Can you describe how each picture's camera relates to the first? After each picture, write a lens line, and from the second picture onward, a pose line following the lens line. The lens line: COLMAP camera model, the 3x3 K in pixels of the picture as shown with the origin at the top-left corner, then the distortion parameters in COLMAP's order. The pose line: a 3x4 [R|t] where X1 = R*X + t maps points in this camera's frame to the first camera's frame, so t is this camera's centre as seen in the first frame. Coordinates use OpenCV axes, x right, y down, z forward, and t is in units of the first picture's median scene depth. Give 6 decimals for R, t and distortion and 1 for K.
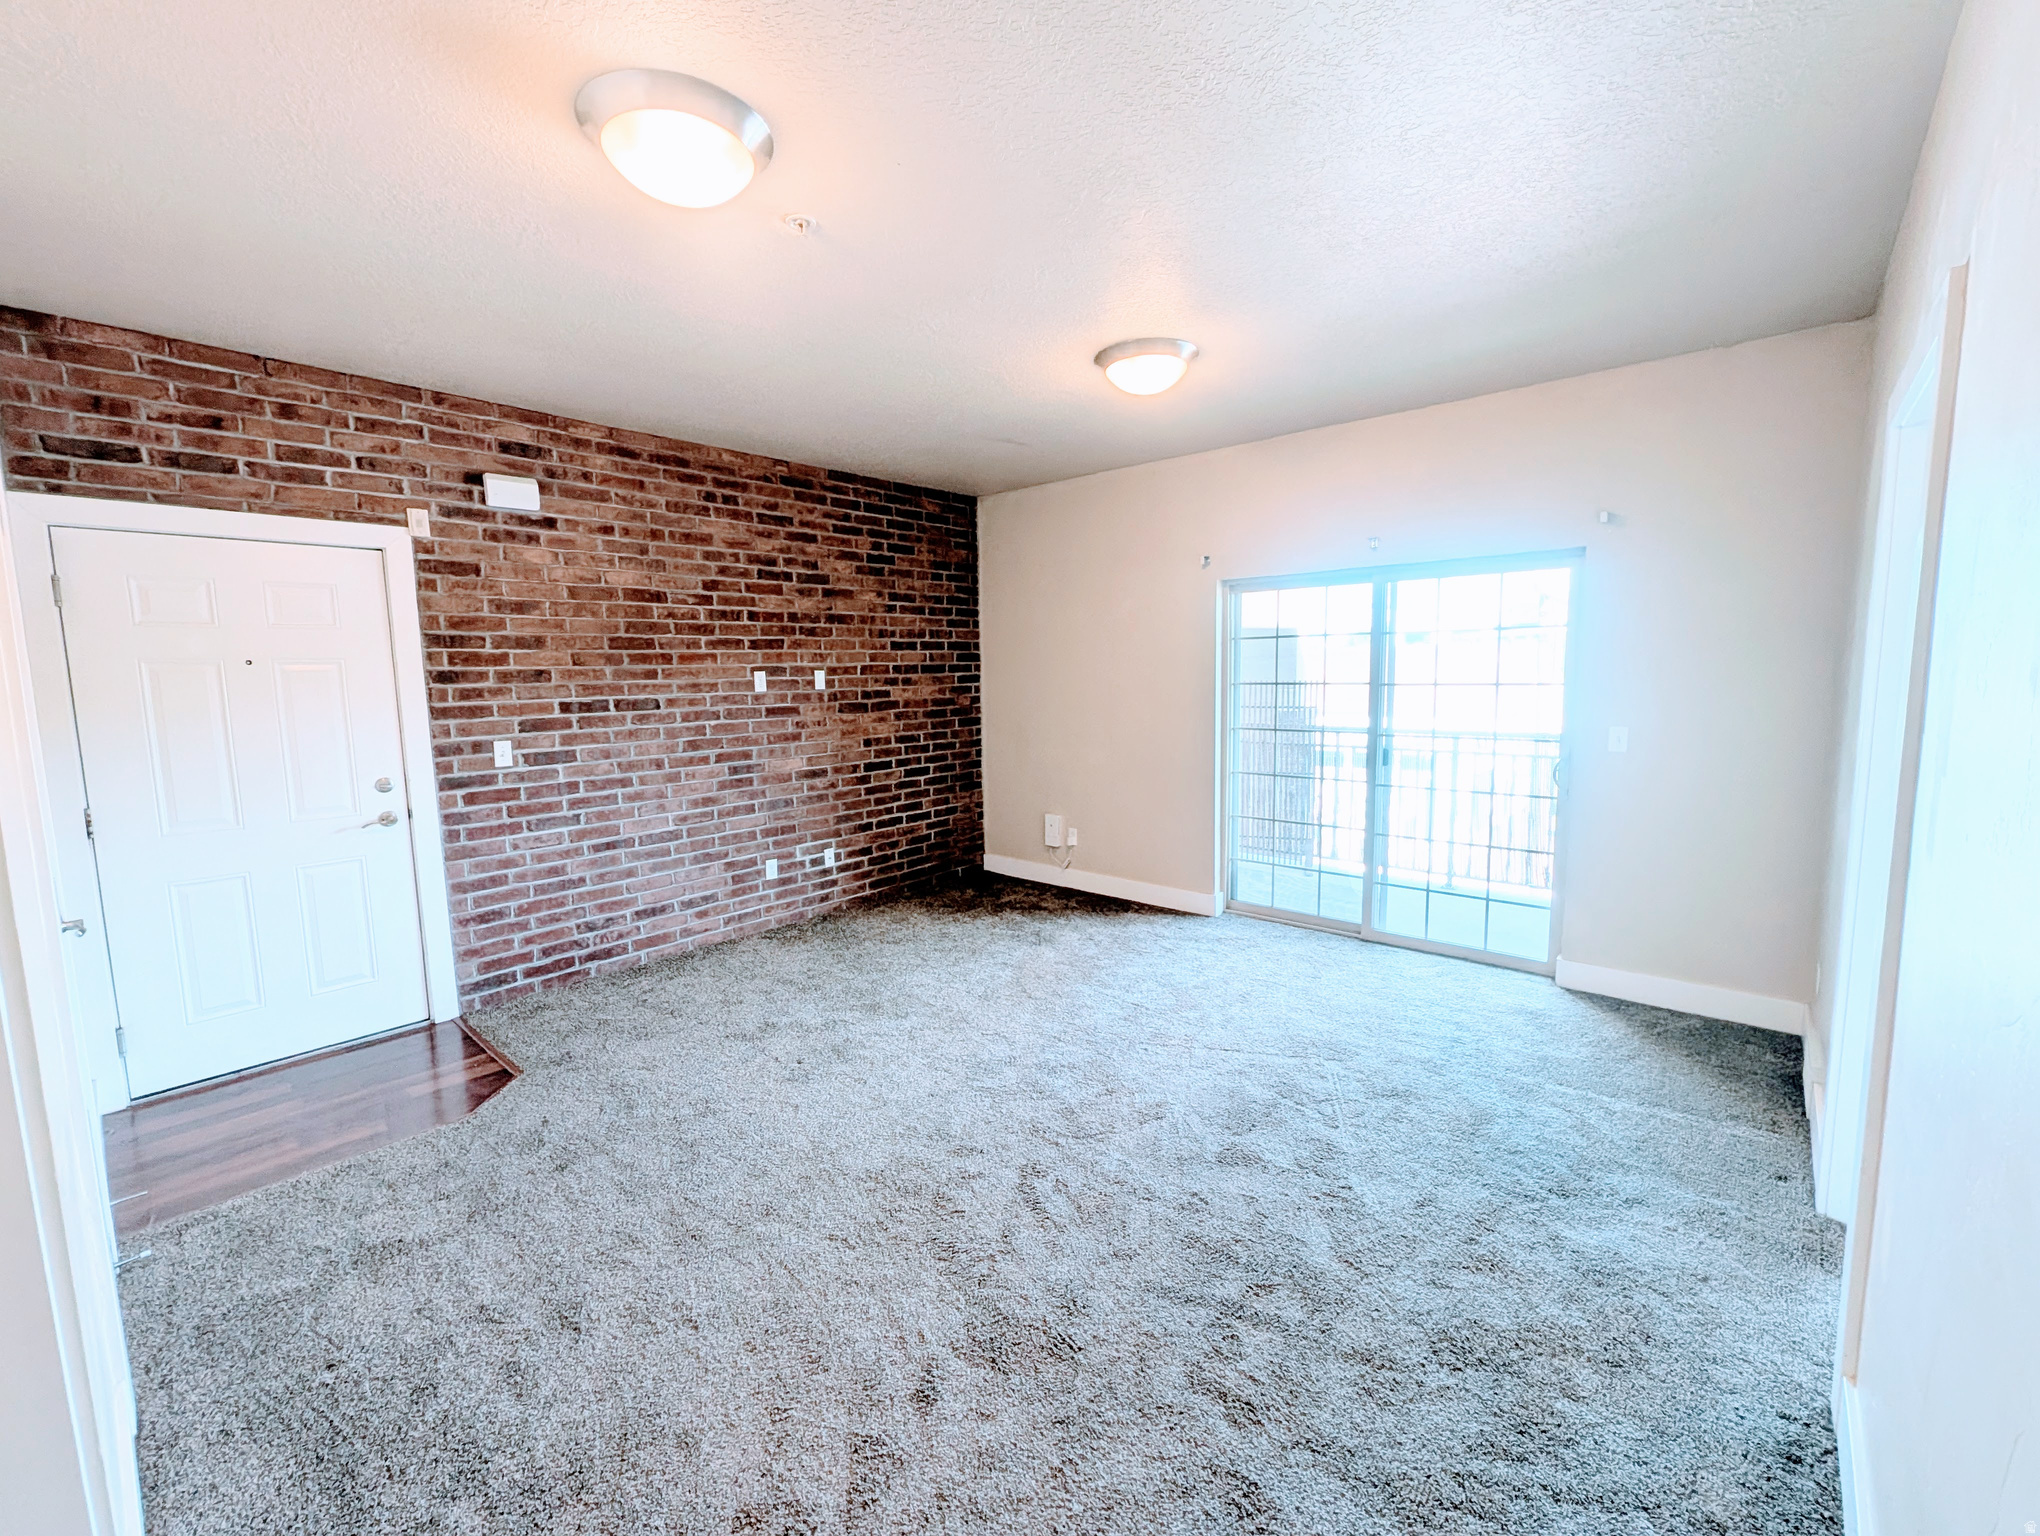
lens RADIAL K [[851.2, 0, 1024.3], [0, 851.2, 759.8], [0, 0, 1]] dist [-0.000856, 0.000093]
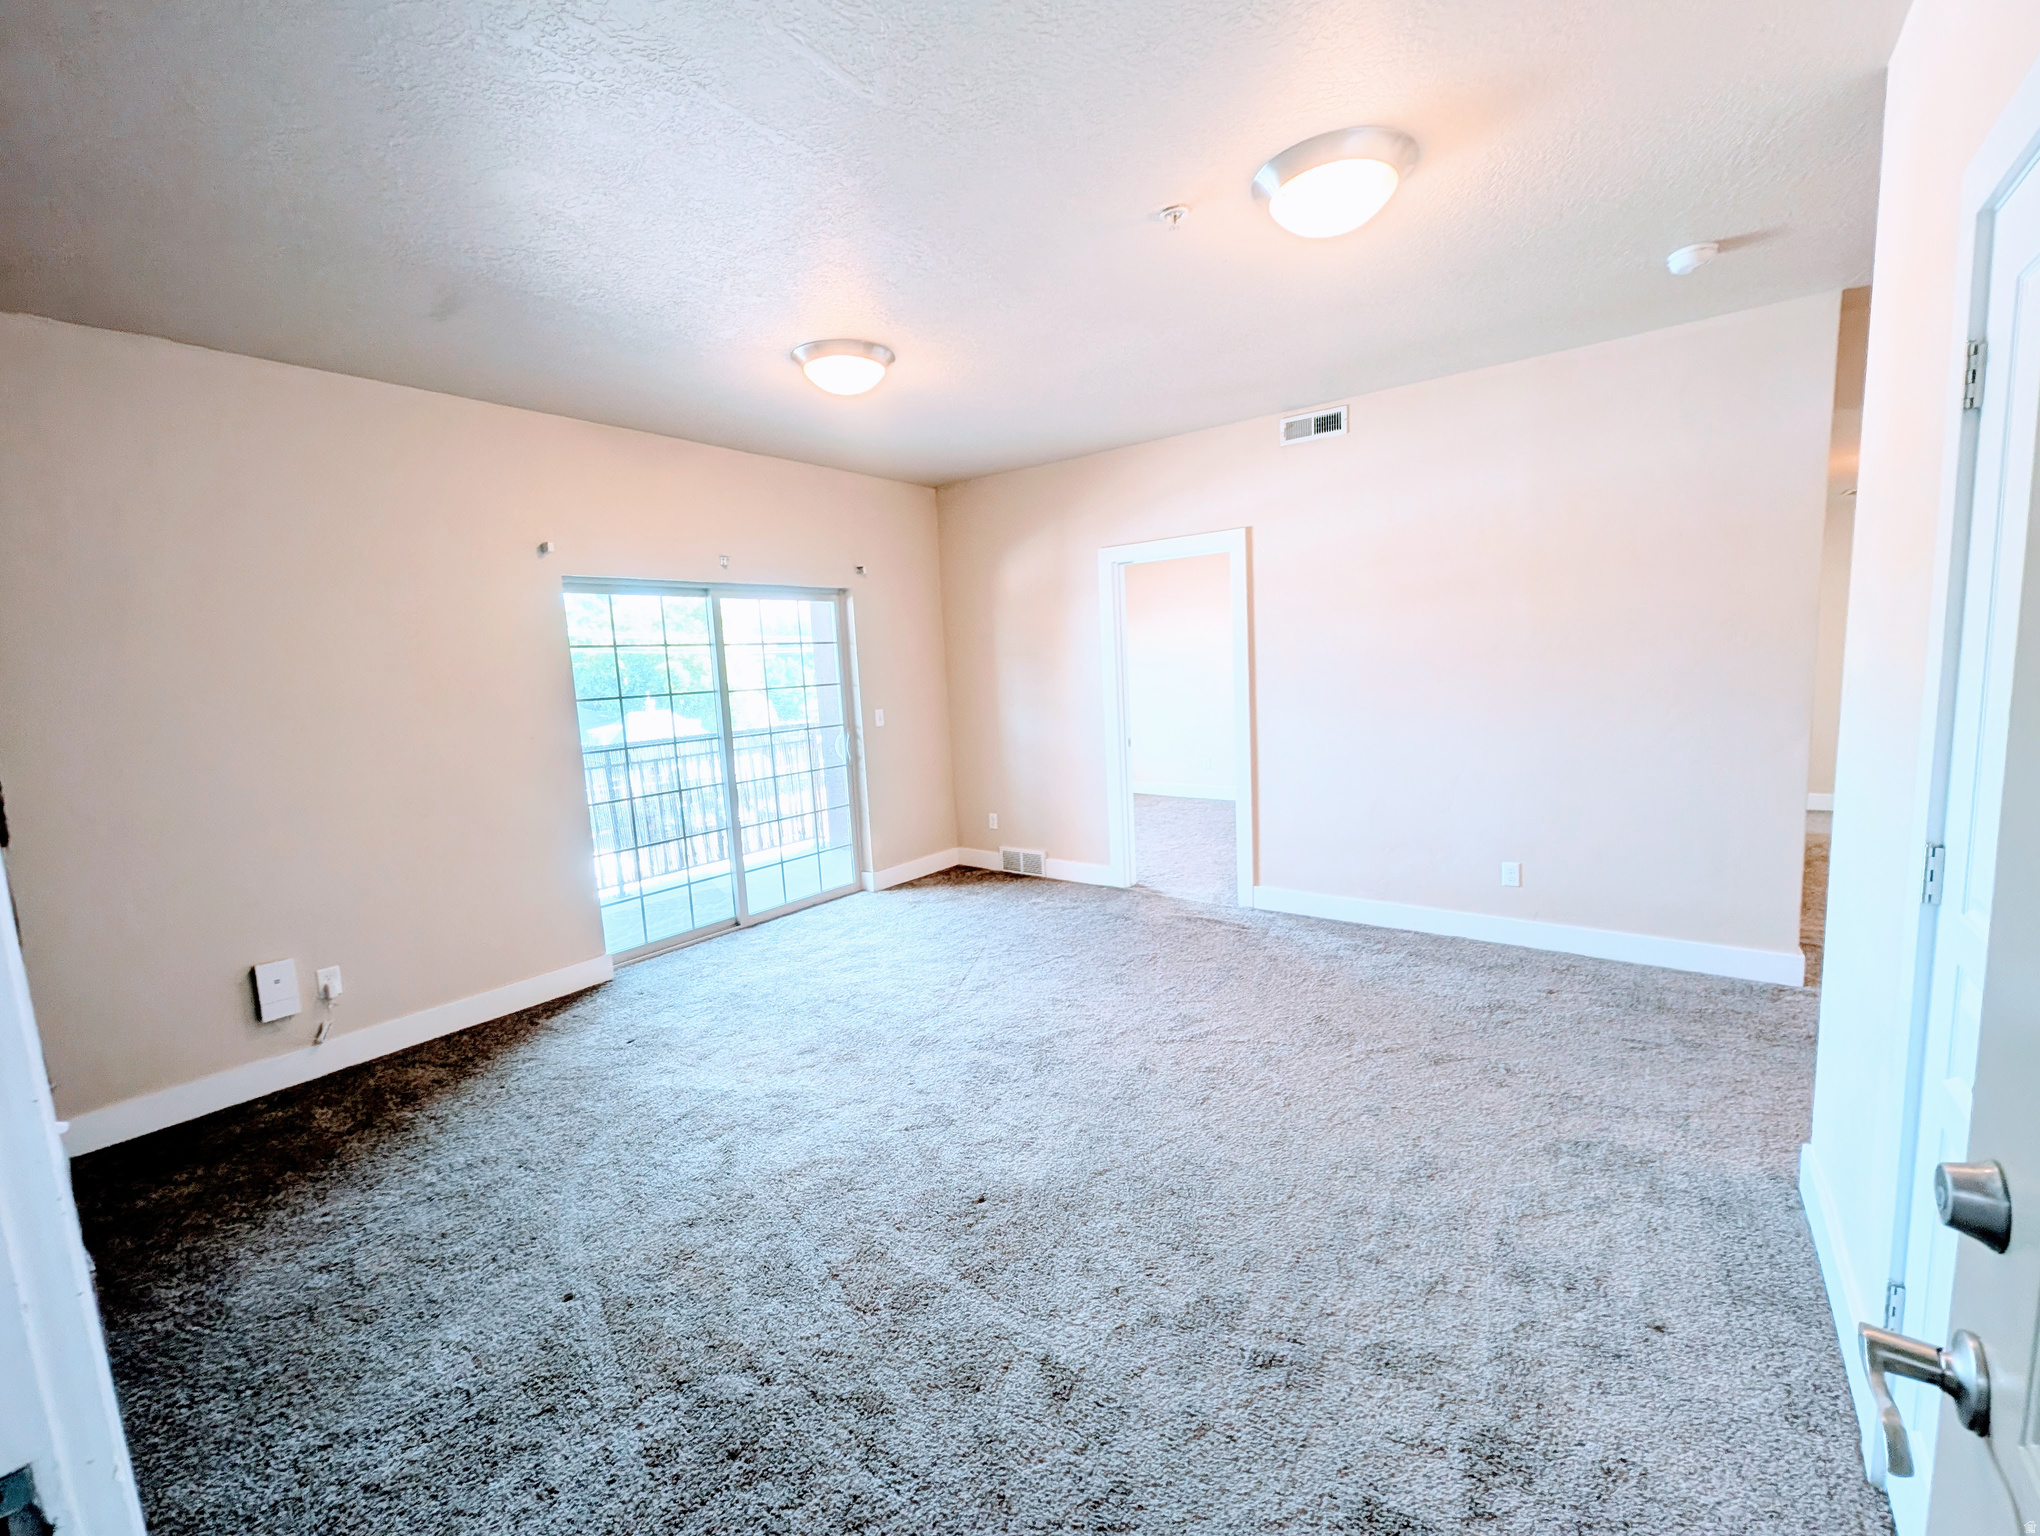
lens RADIAL K [[851.2, 0, 1024.3], [0, 851.2, 759.8], [0, 0, 1]] dist [-0.000856, 0.000093]
pose [[-0.084512, -0.093345, 0.992041, -0.678836], [0.157441, 0.981845, 0.105798, -0.055483], [-0.983906, 0.165129, -0.068281, 0.689183]]
